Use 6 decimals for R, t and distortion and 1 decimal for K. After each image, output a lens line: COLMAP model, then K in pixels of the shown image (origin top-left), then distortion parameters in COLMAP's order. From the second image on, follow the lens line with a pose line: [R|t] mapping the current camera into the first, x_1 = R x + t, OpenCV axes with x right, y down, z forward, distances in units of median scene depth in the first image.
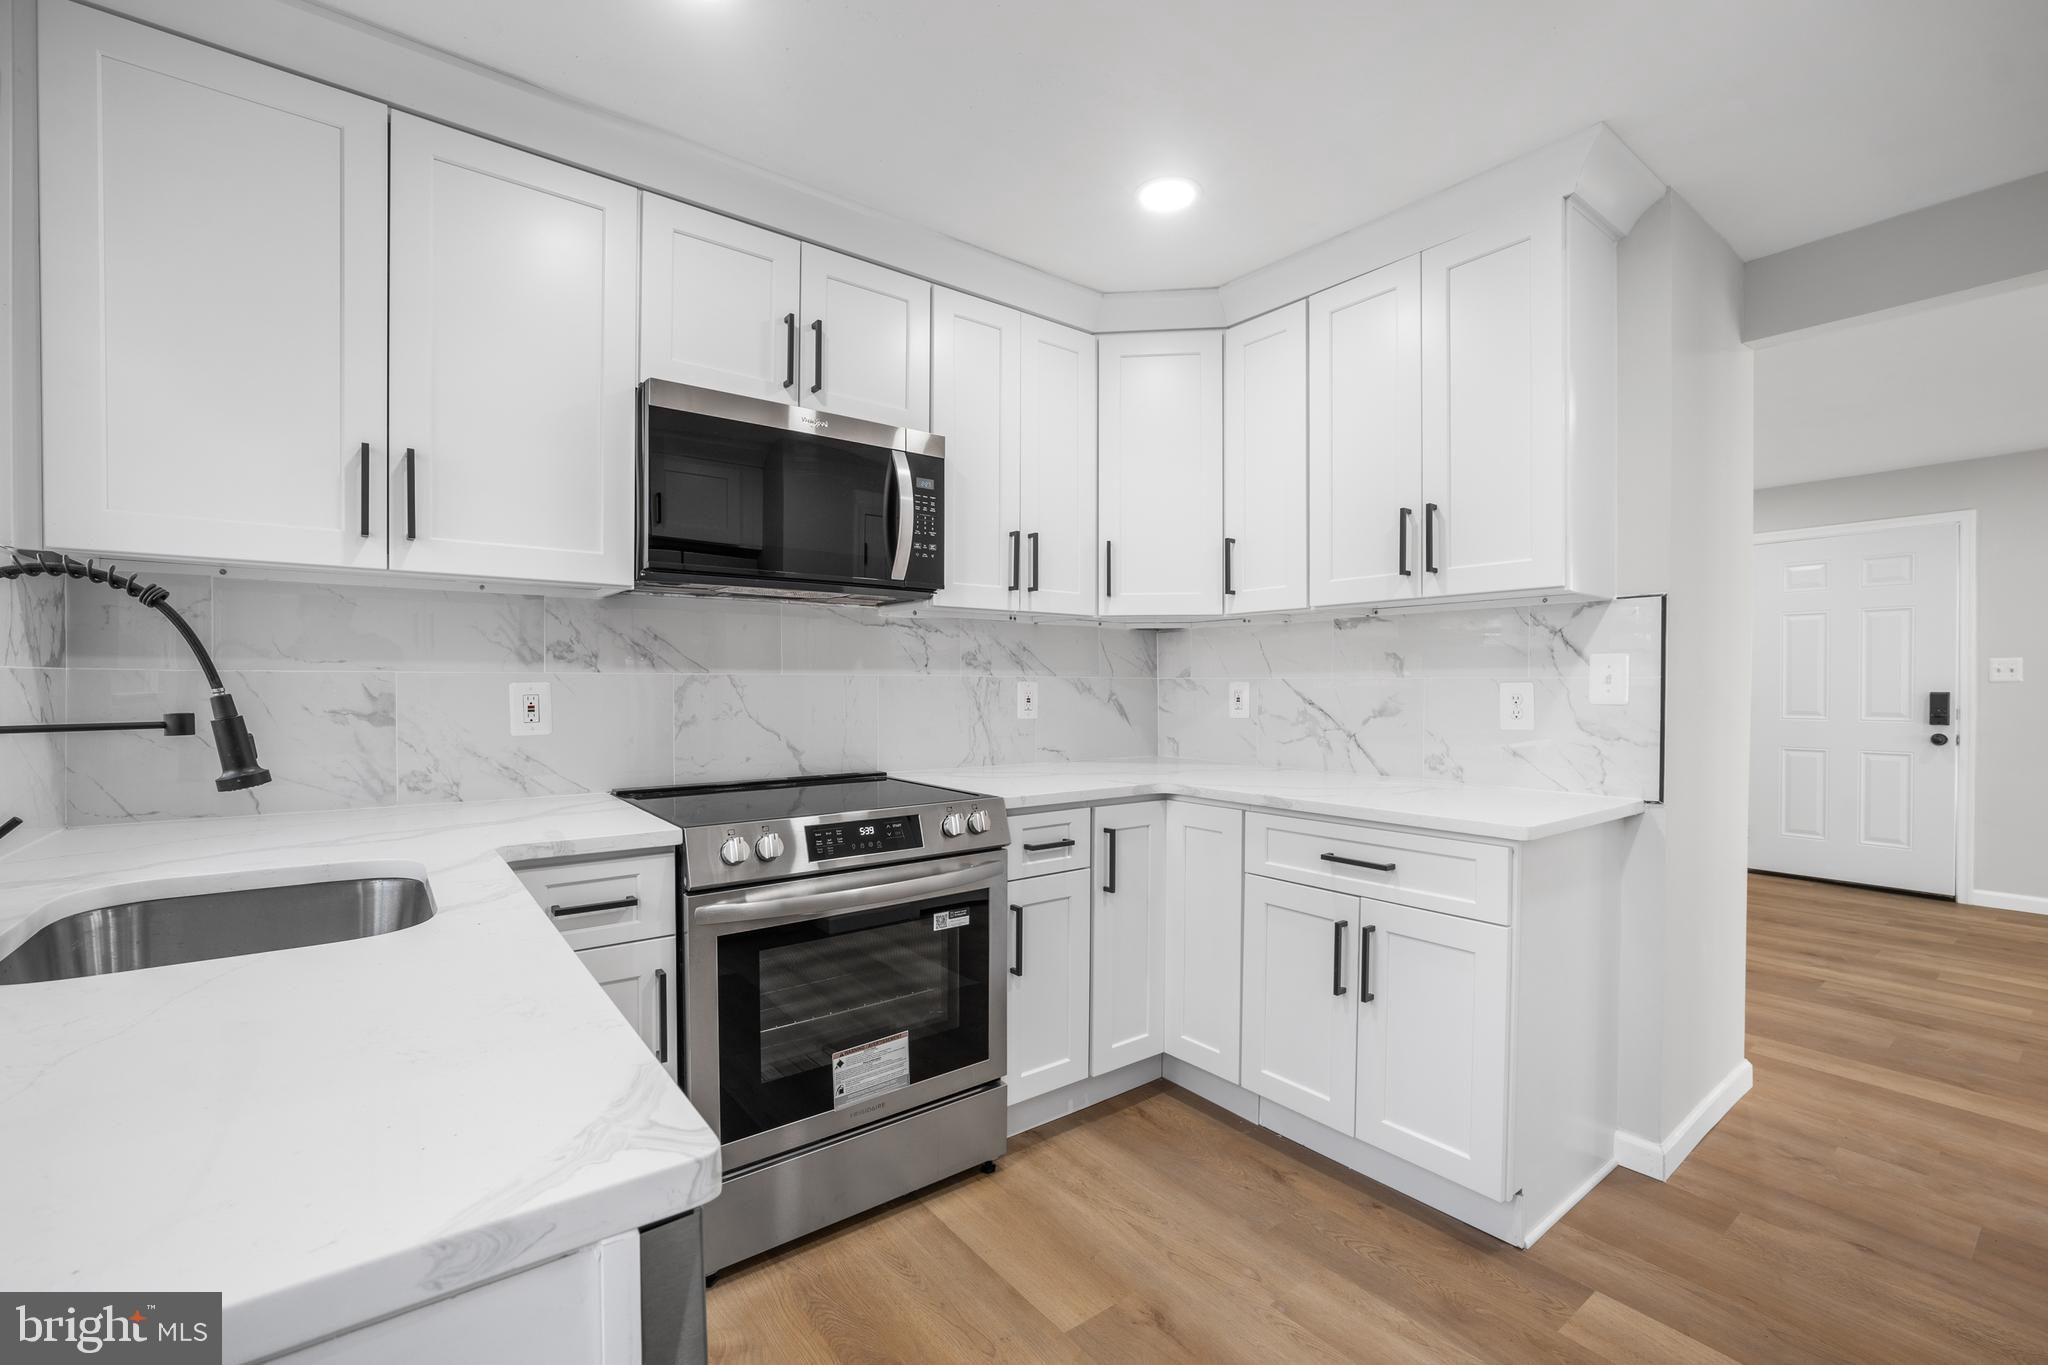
lens RADIAL K [[875.4, 0, 1029.0], [0, 875.4, 699.6], [0, 0, 1]] dist [-0.043812, 0.017595]
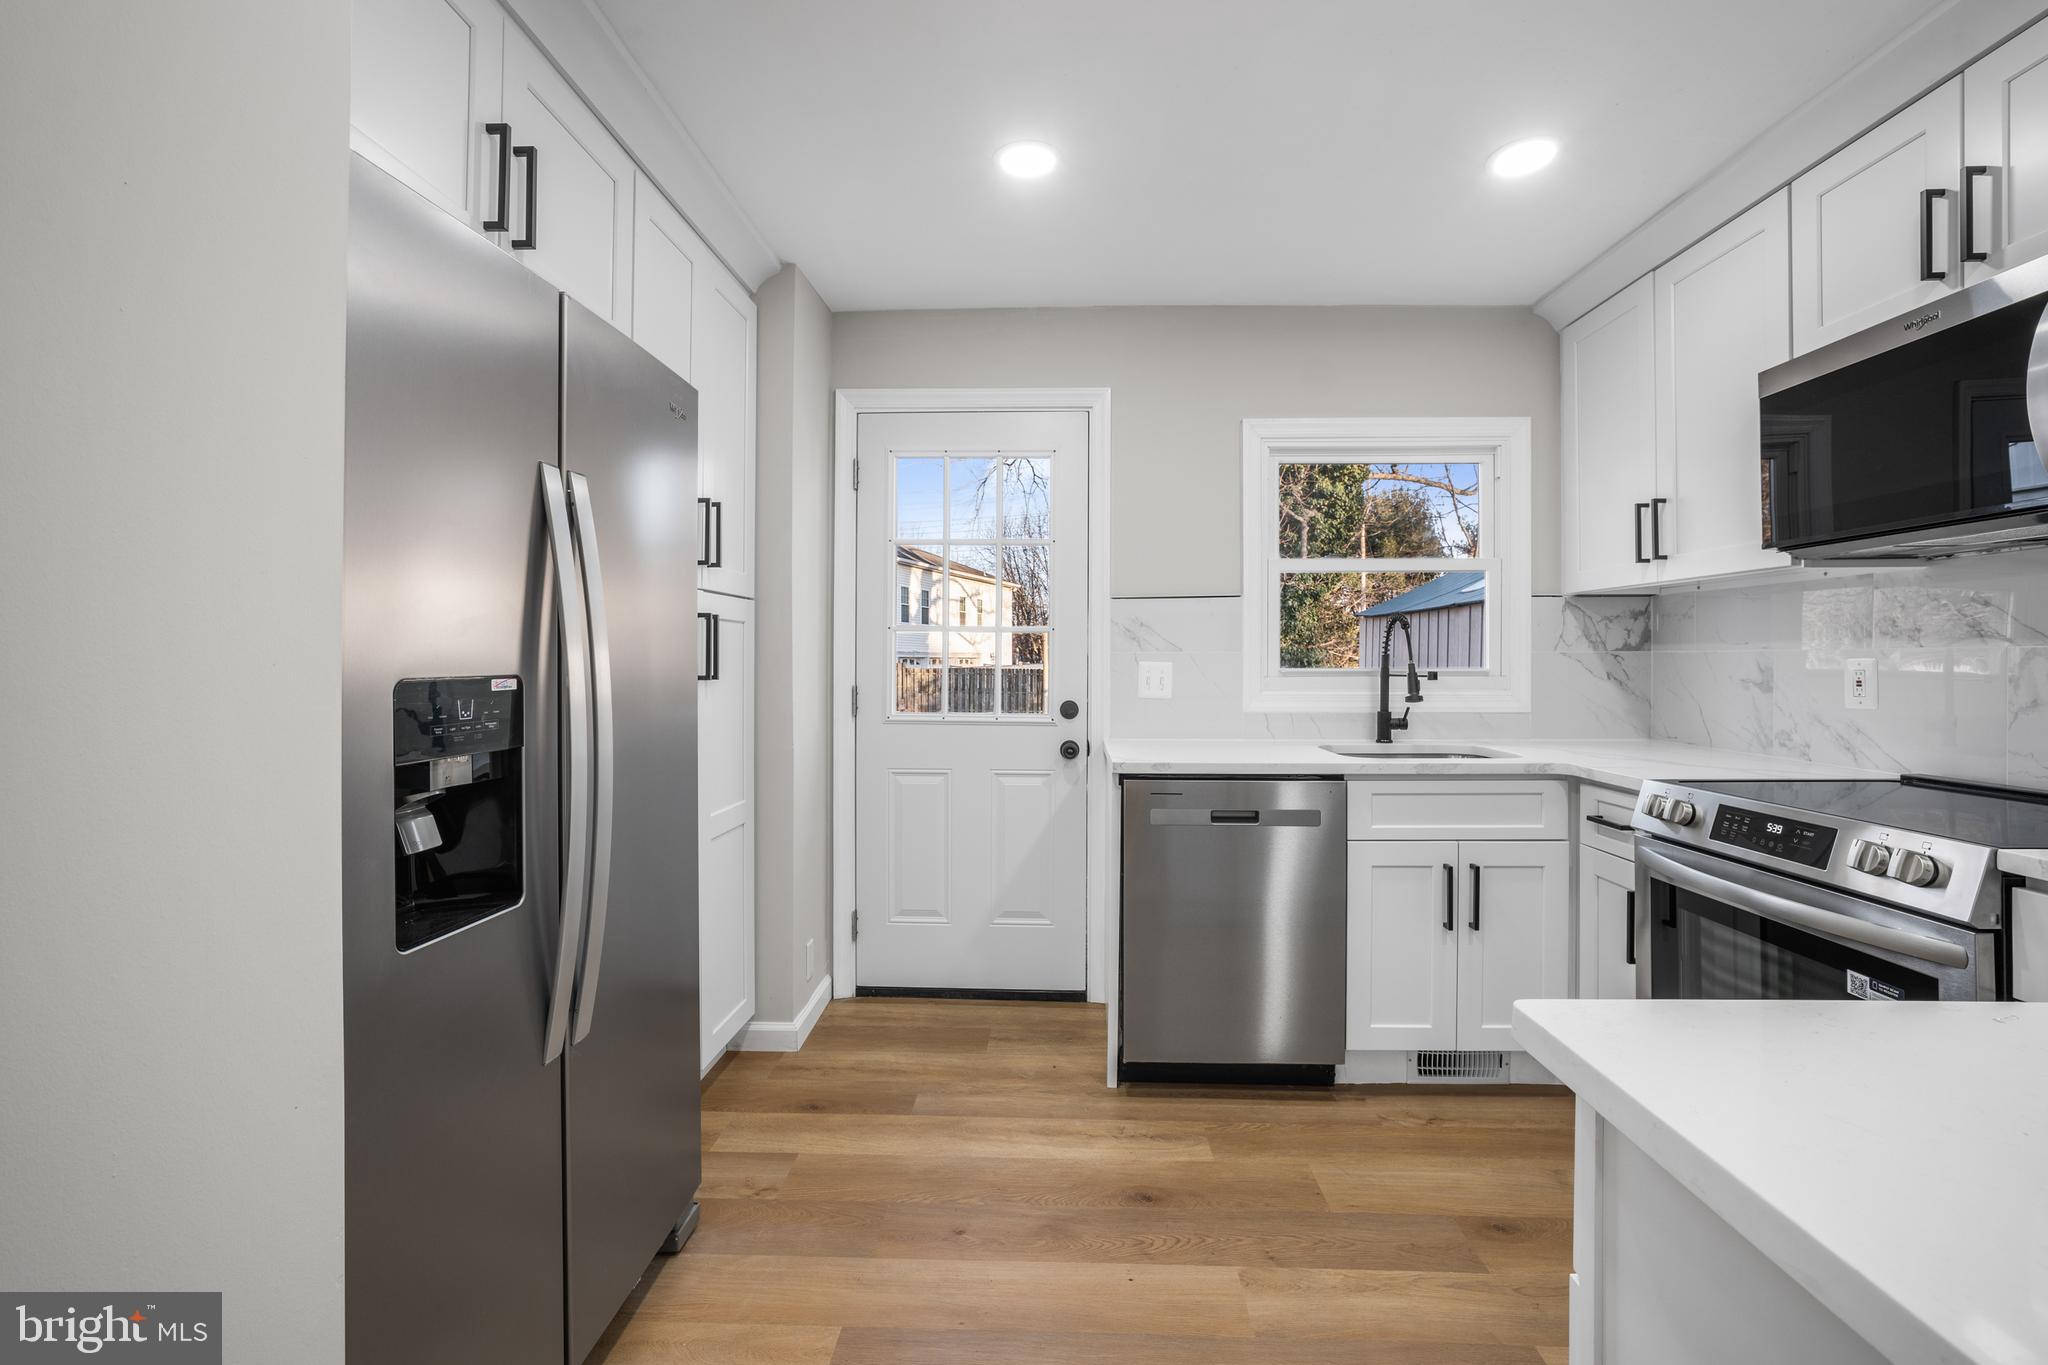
lens RADIAL K [[870.3, 0, 1037.2], [0, 870.3, 655.7], [0, 0, 1]] dist [-0.041601, 0.016905]
pose [[-0.634390, -0.006524, -0.772985, 0.785770], [-0.015580, 0.999869, 0.004347, -0.011009], [0.772856, 0.014801, -0.634409, 0.816790]]
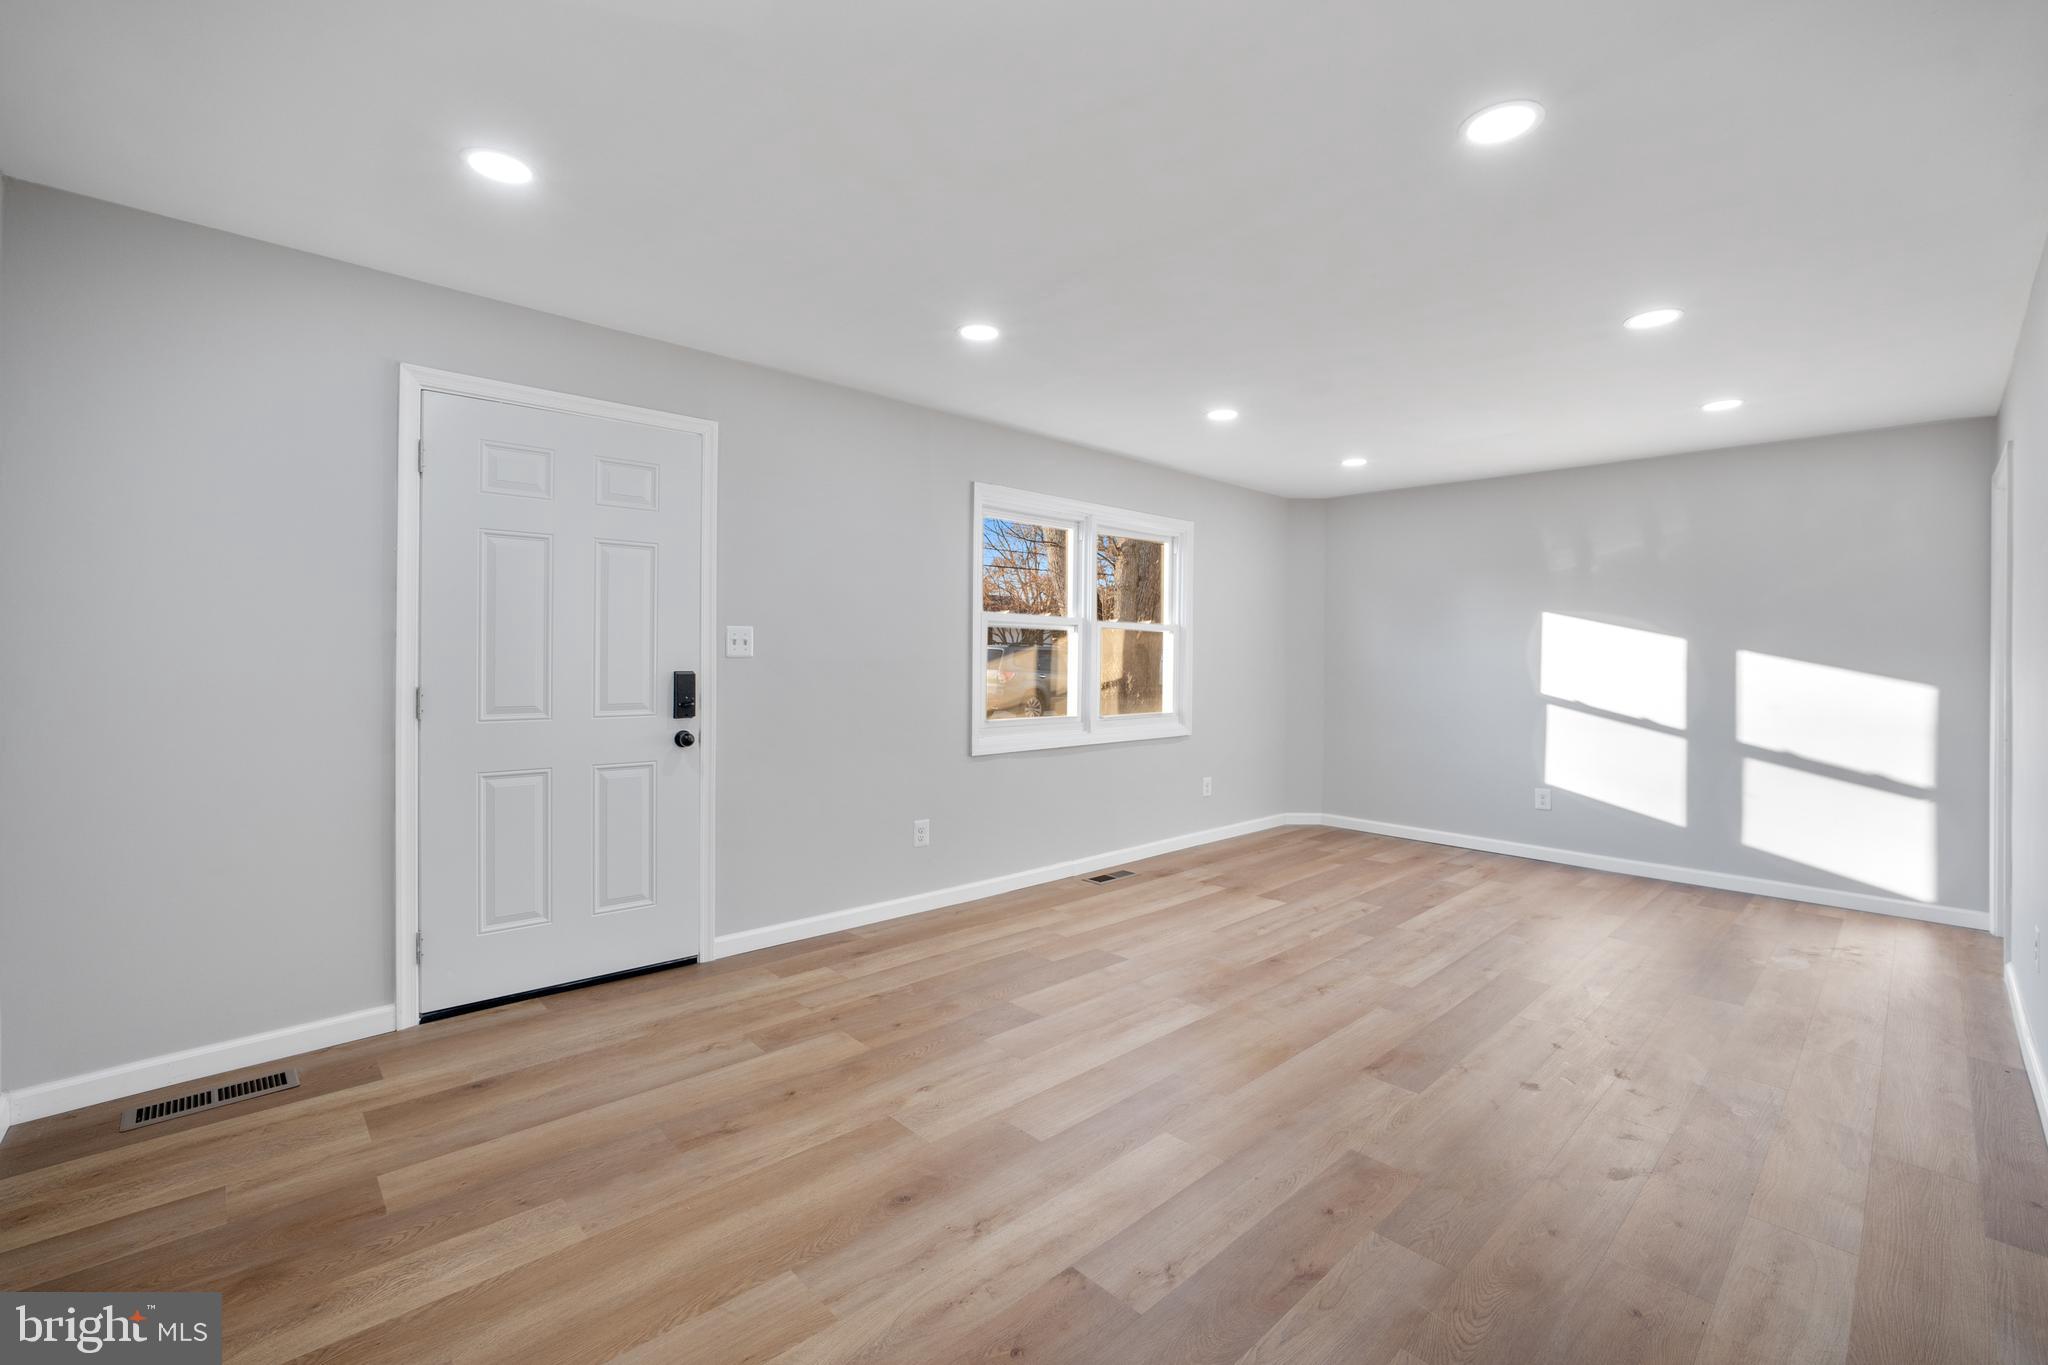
lens RADIAL K [[871.9, 0, 1028.0], [0, 871.9, 671.1], [0, 0, 1]] dist [-0.041656, 0.016729]
pose [[-0.106076, -0.010812, 0.994299, 0.681756], [0.009230, 0.999887, 0.011857, -0.029674], [-0.994315, 0.010435, -0.105964, 1.632525]]
